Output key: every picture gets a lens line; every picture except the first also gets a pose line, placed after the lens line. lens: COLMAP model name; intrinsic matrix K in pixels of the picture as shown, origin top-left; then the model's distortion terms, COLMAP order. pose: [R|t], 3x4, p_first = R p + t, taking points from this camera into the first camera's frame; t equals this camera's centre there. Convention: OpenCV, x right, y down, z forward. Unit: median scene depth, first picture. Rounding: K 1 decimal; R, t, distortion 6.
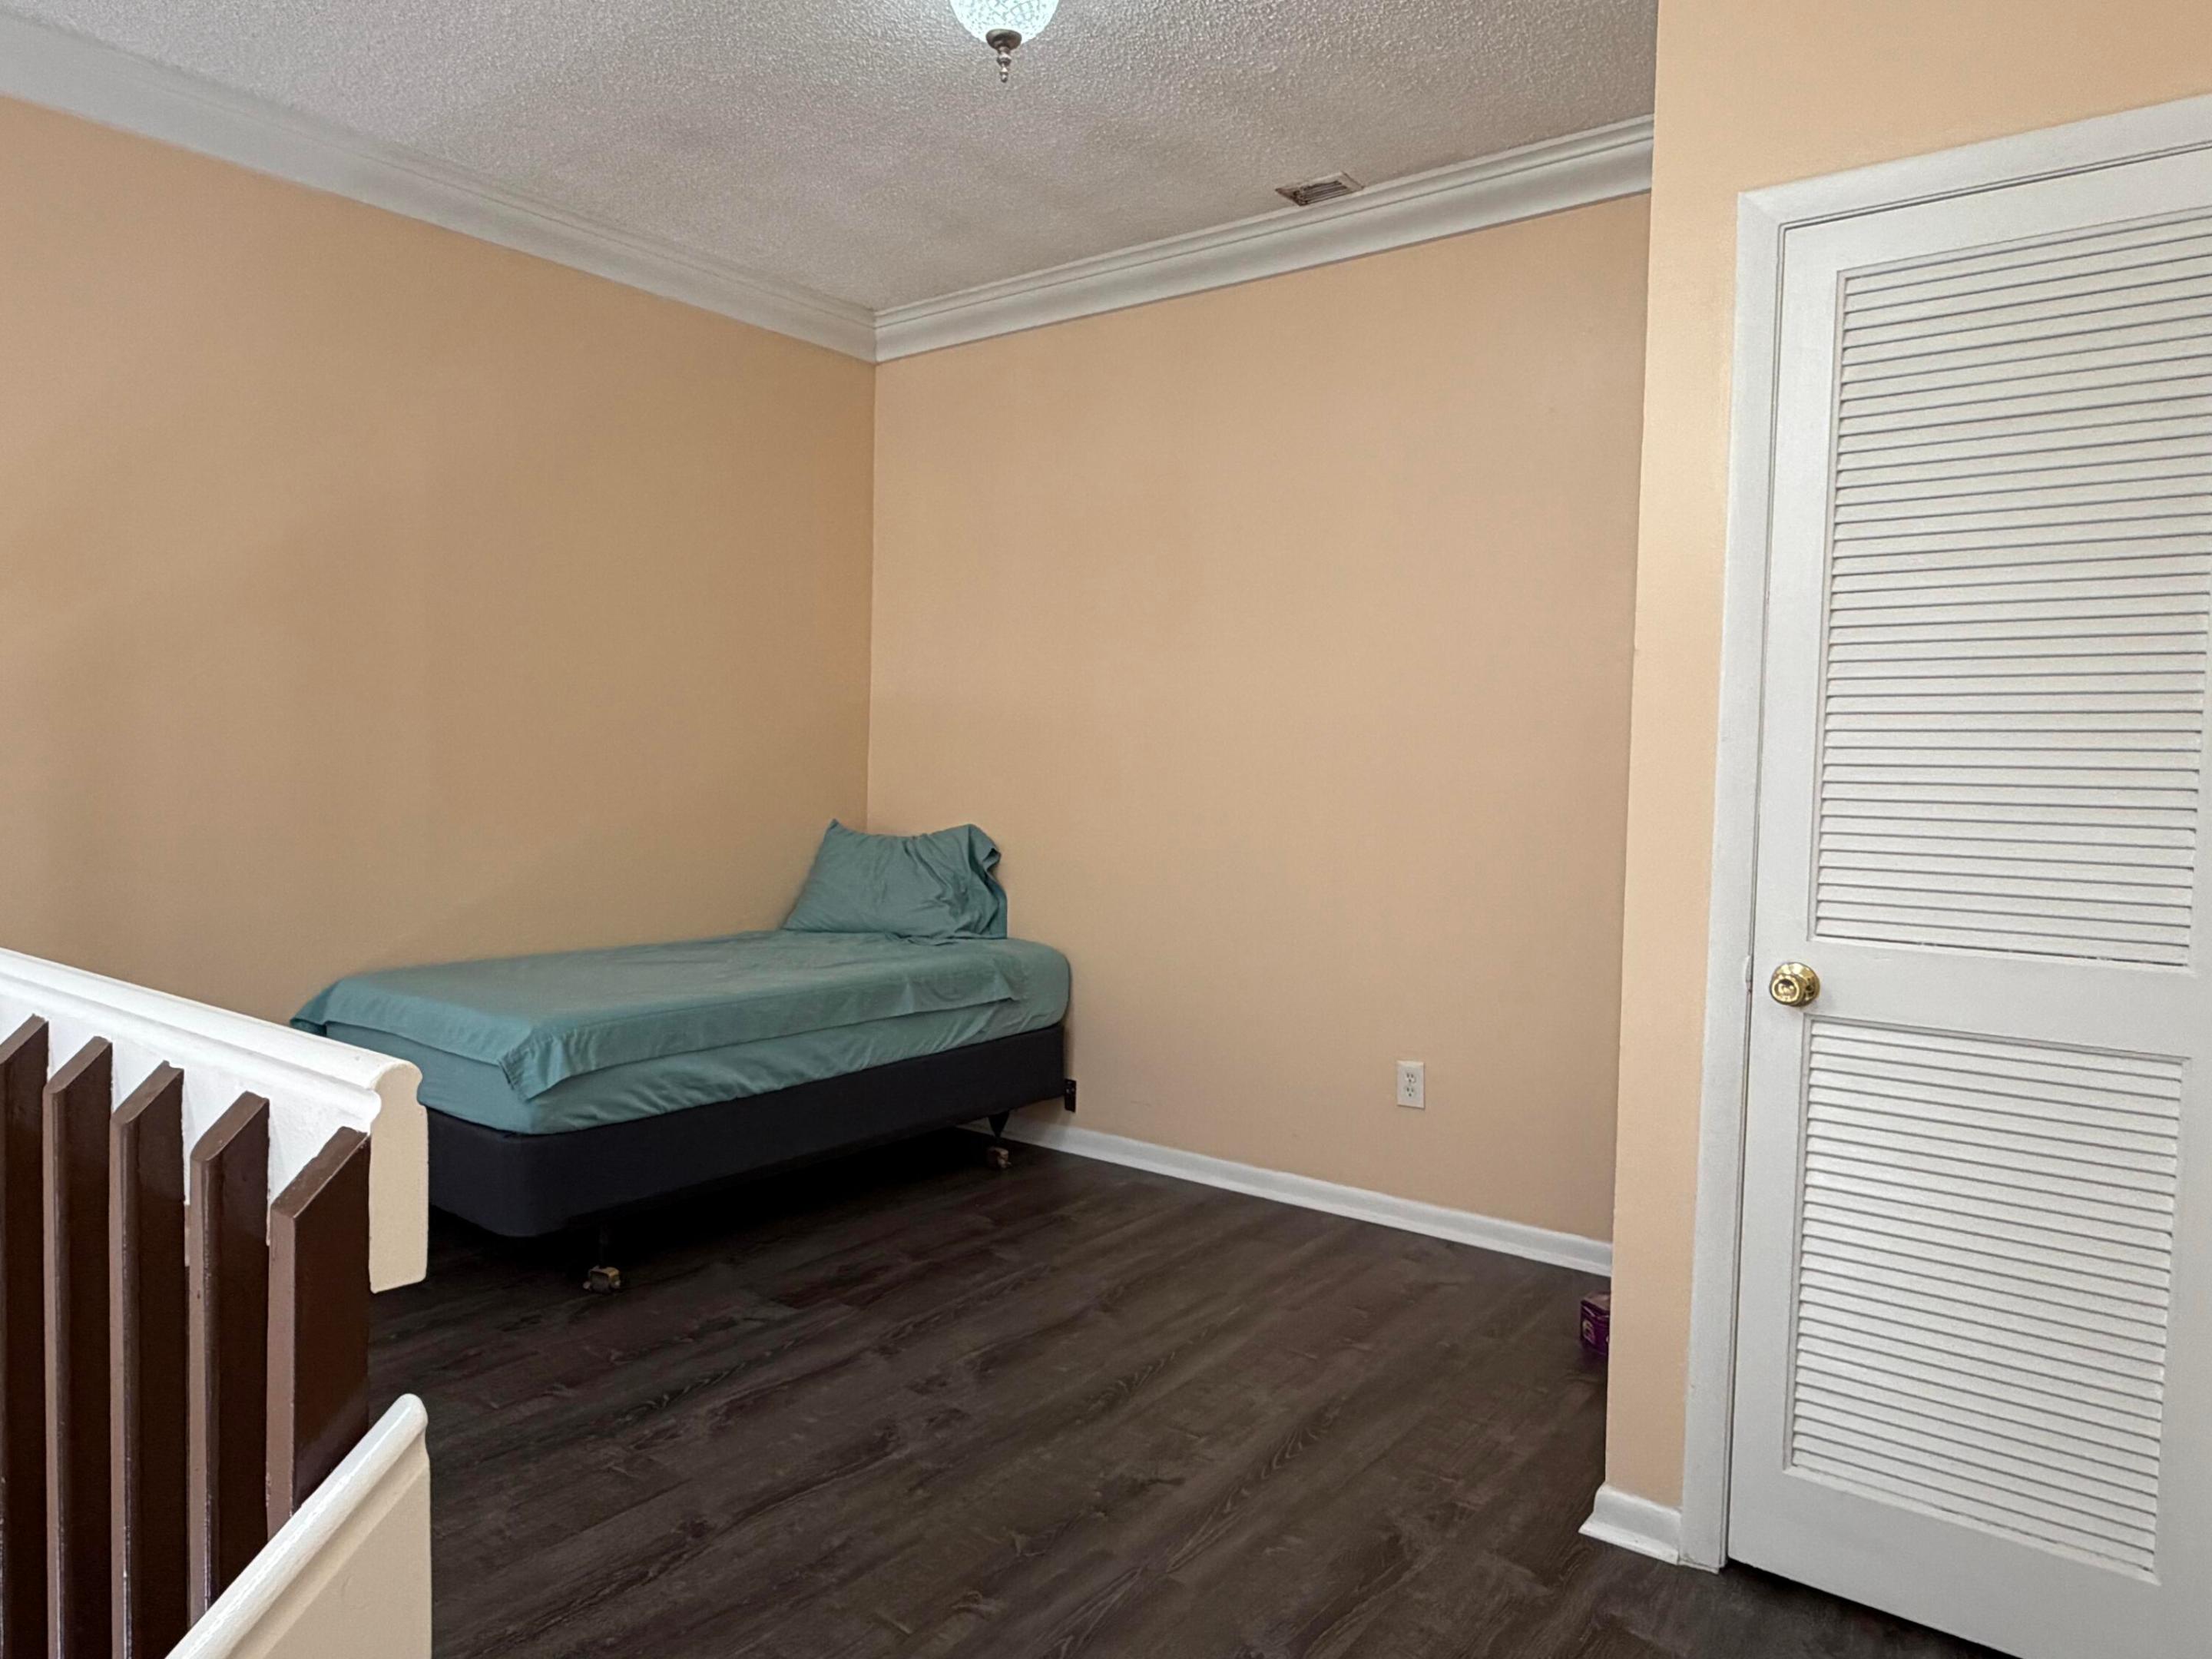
lens RADIAL K [[1429.8, 0, 1102.4], [0, 1429.8, 824.6], [0, 0, 1]] dist [0.001743, -0.000213]
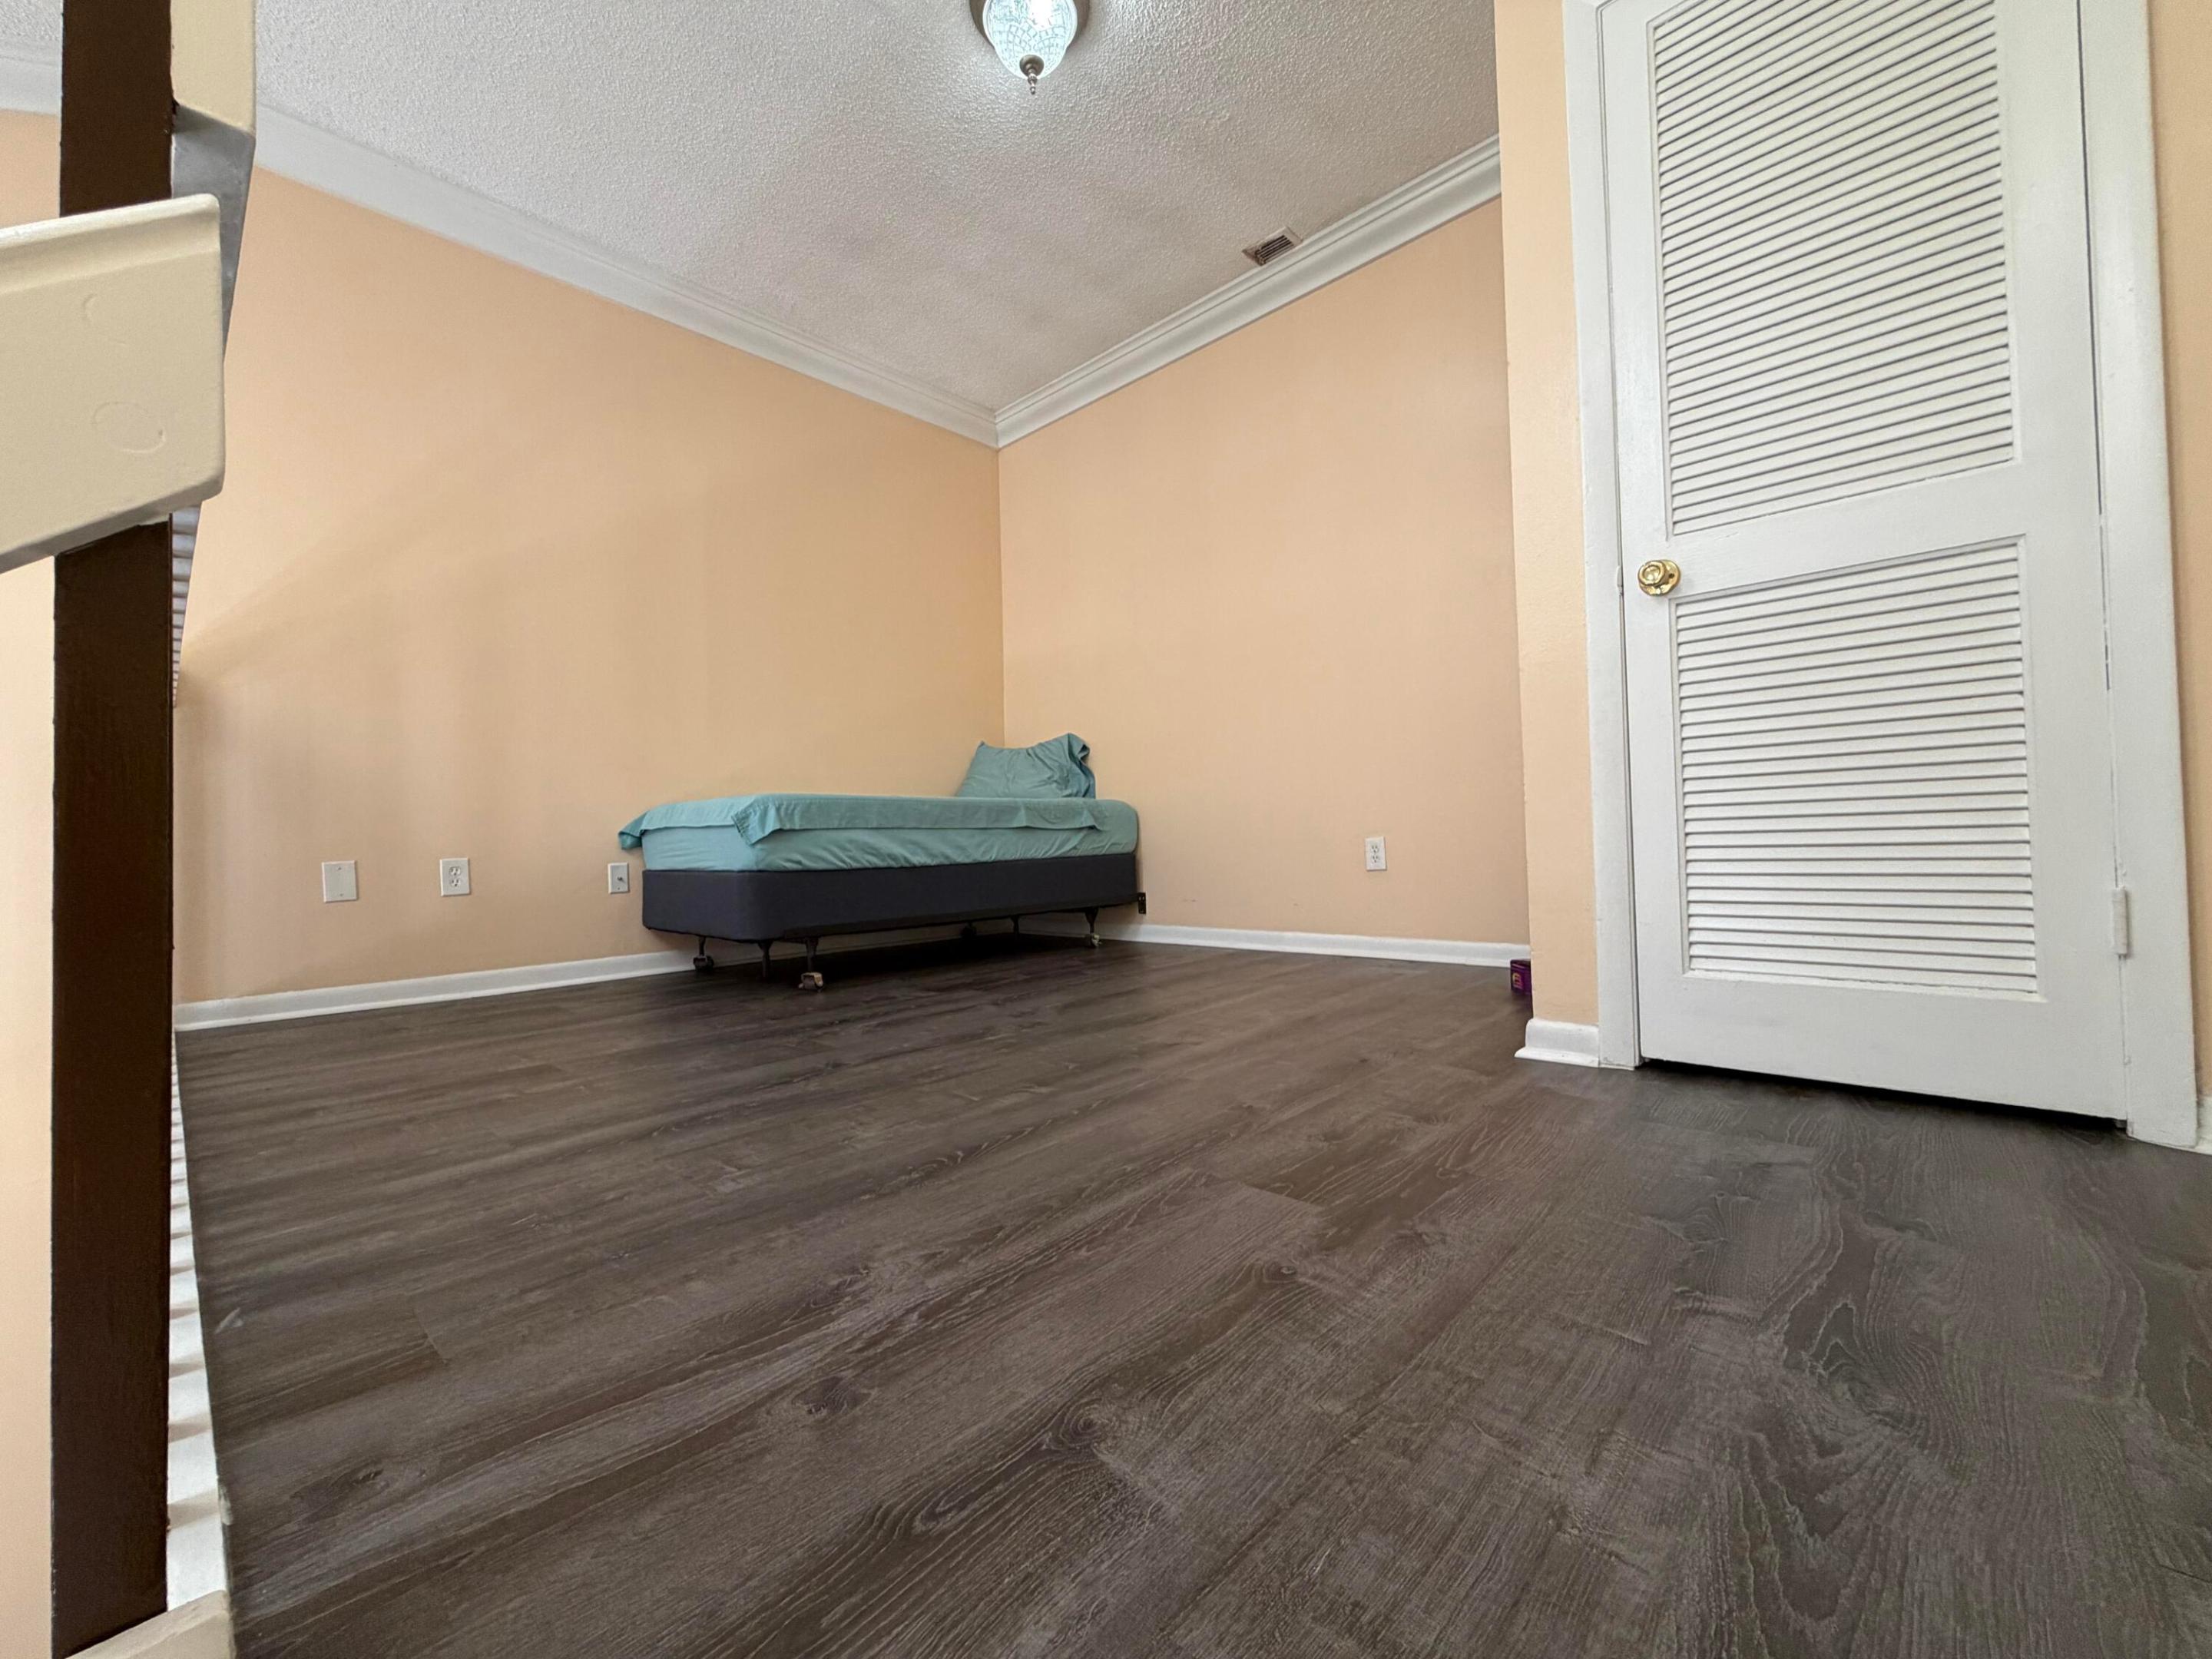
lens RADIAL K [[884.2, 0, 1100.8], [0, 884.2, 828.7], [0, 0, 1]] dist [0.001384, -0.000180]
pose [[0.993503, -0.050580, -0.101944, 0.038111], [0.043872, 0.996788, -0.067006, 0.206696], [0.105005, 0.062098, 0.992531, 0.110988]]
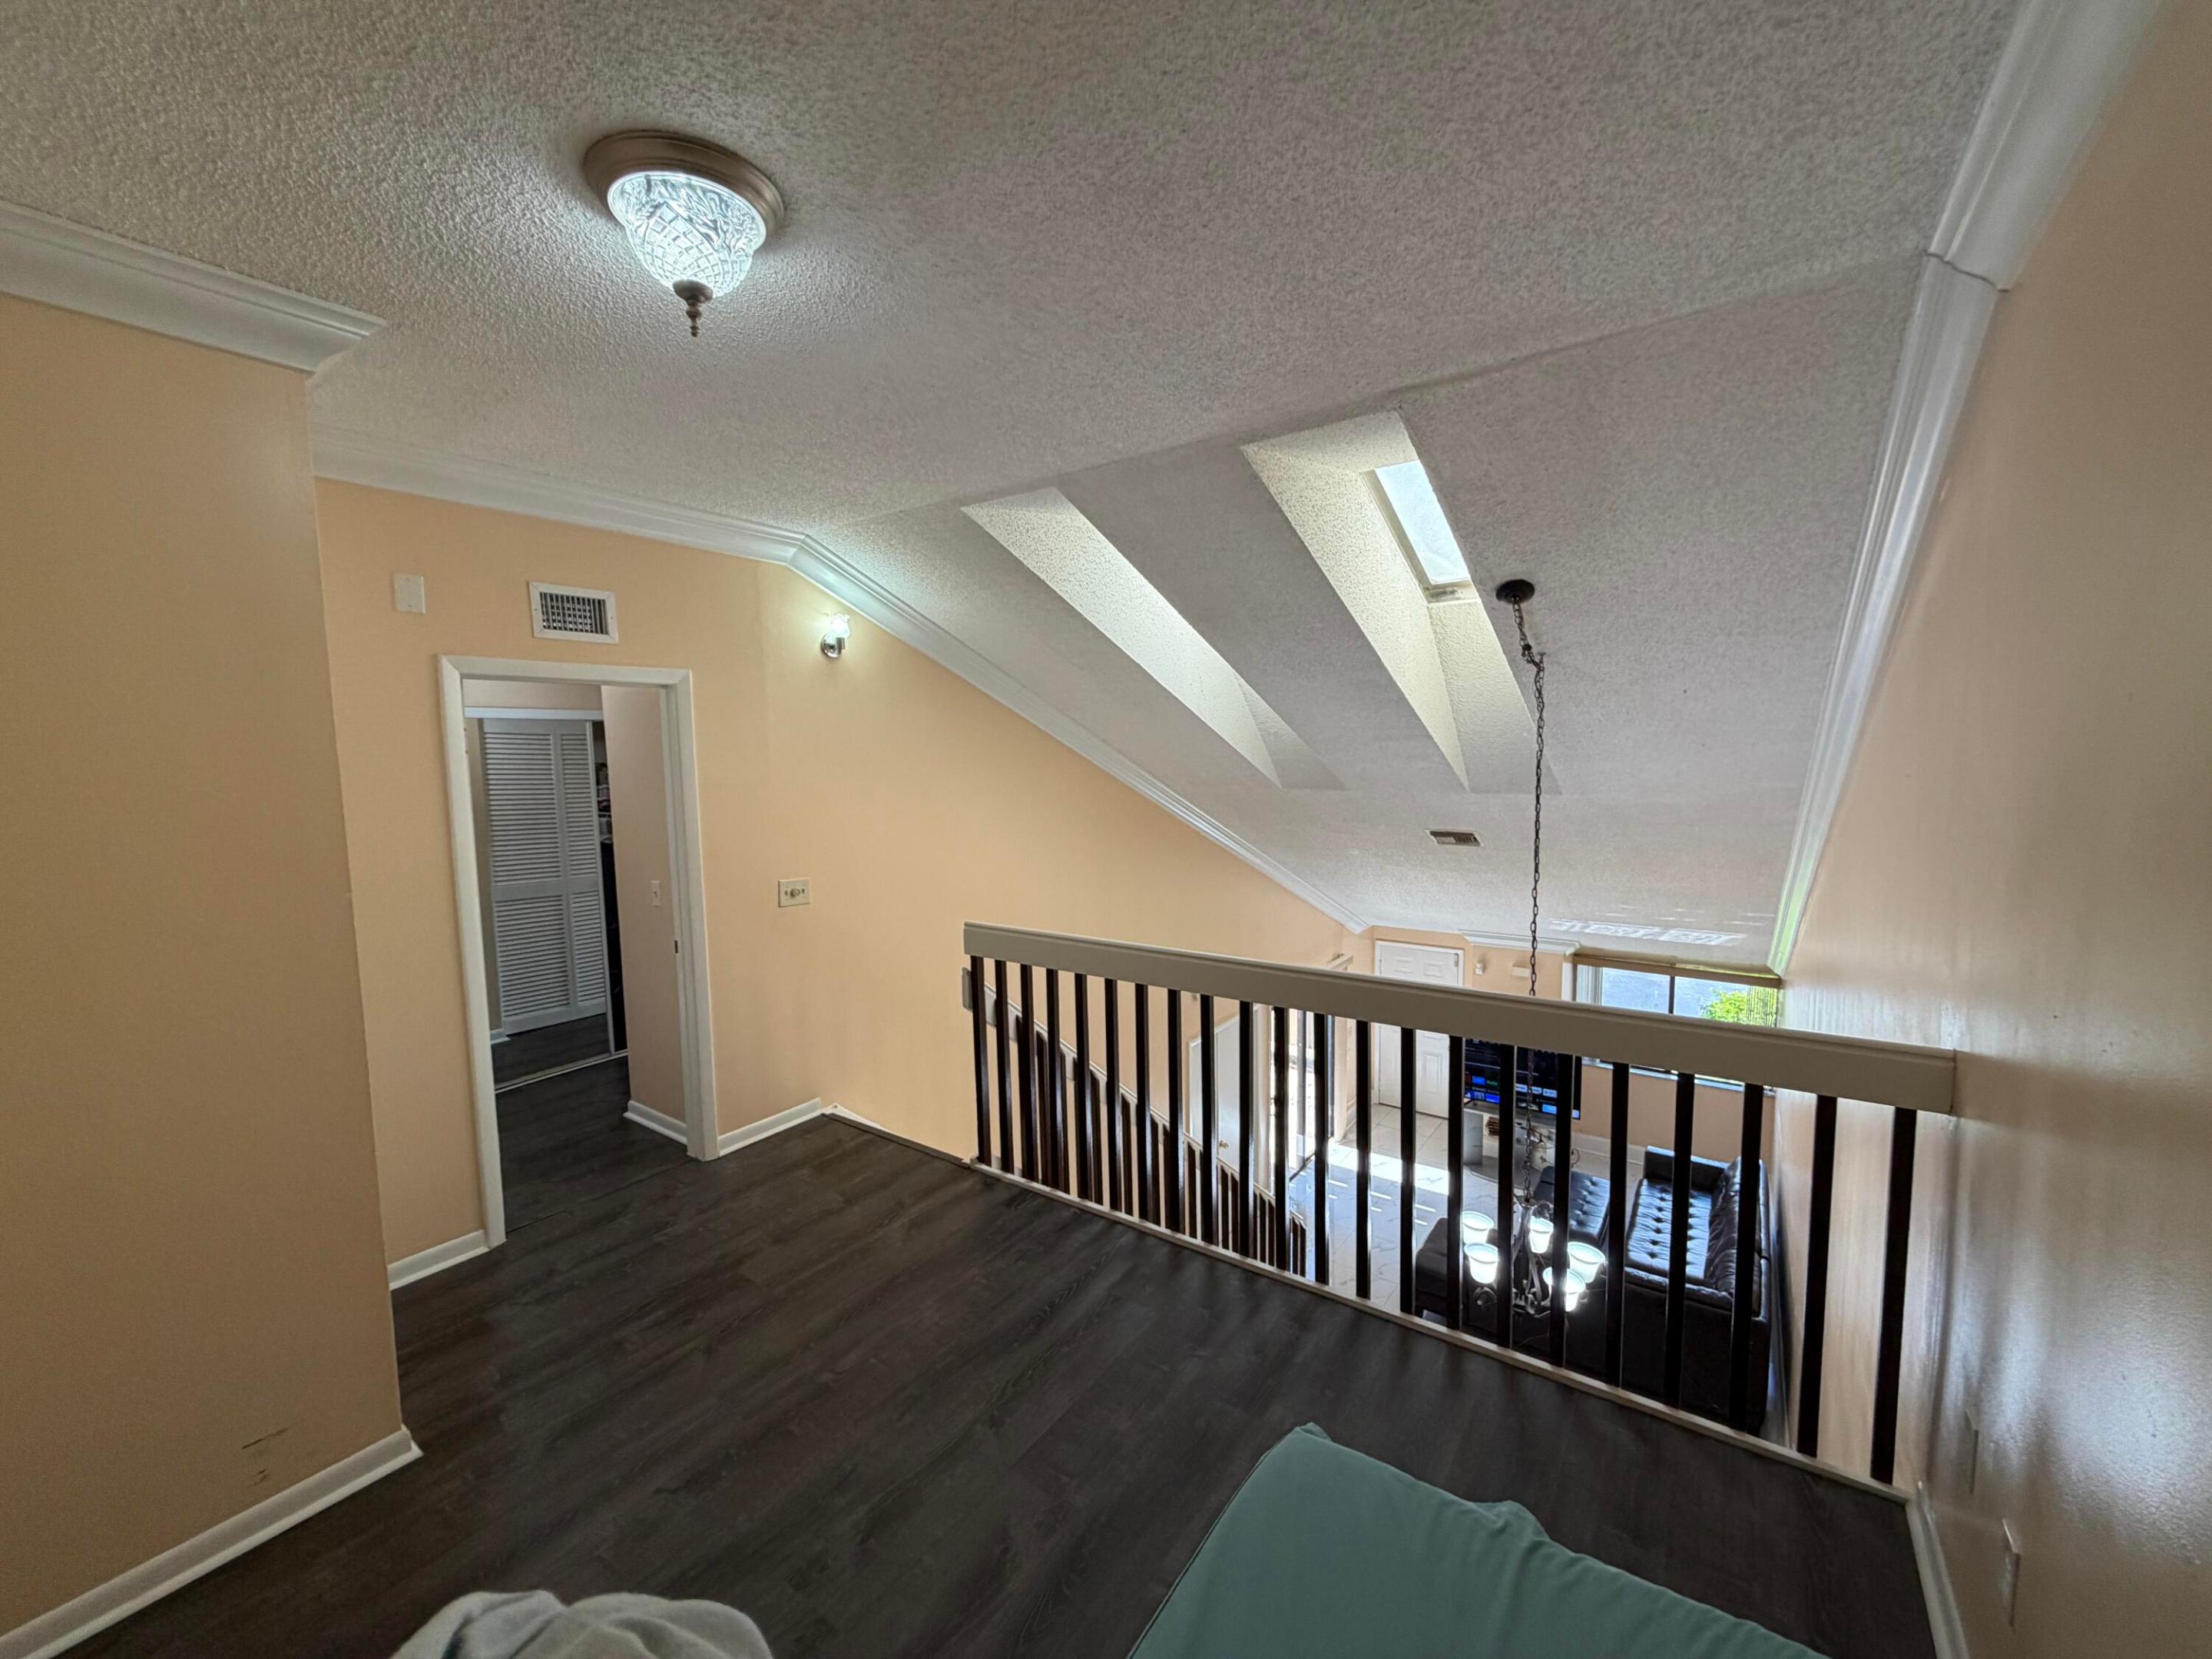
lens RADIAL K [[884.2, 0, 1093.7], [0, 884.2, 823.2], [0, 0, 1]] dist [0.001384, -0.000180]
pose [[-0.999792, 0.001825, -0.020337, -0.231503], [-0.000953, 0.990742, 0.135752, -0.193788], [0.020397, 0.135743, -0.990534, 1.168775]]
